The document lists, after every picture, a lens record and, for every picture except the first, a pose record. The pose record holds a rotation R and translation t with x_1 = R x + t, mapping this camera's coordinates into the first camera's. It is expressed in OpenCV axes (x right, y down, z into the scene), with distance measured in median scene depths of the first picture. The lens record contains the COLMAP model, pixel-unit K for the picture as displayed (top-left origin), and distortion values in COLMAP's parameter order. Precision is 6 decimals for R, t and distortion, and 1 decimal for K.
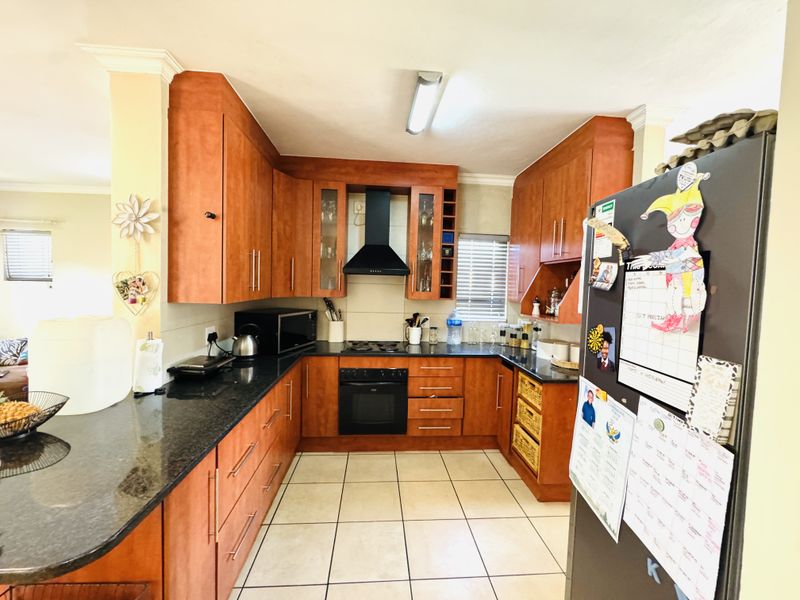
lens RADIAL K [[321.9, 0, 399.7], [0, 321.9, 300.2], [0, 0, 1]] dist [-0.002405, 0.000606]
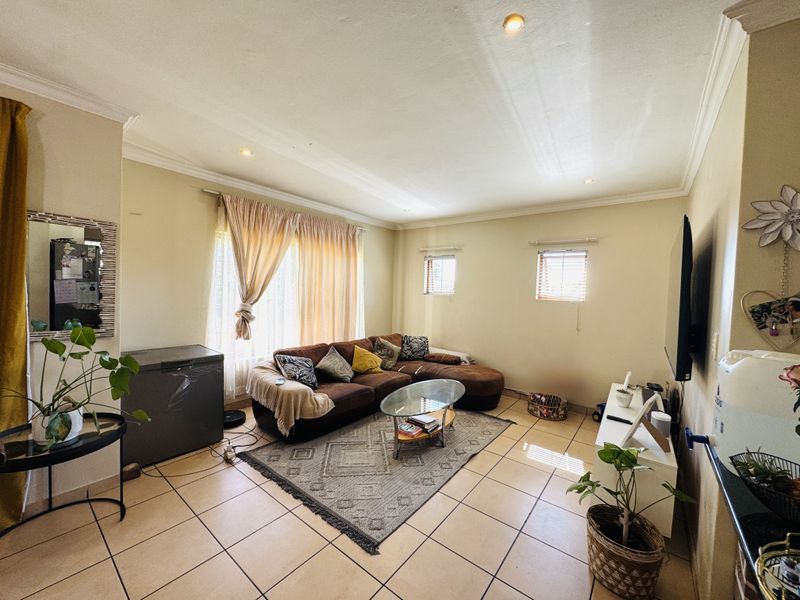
lens RADIAL K [[321.9, 0, 399.7], [0, 321.9, 298.6], [0, 0, 1]] dist [-0.002405, 0.000606]
pose [[0.735289, 0.023007, -0.677363, -0.964487], [-0.051565, 0.998426, -0.022062, -0.013282], [0.675789, 0.051150, 0.735318, -0.098202]]
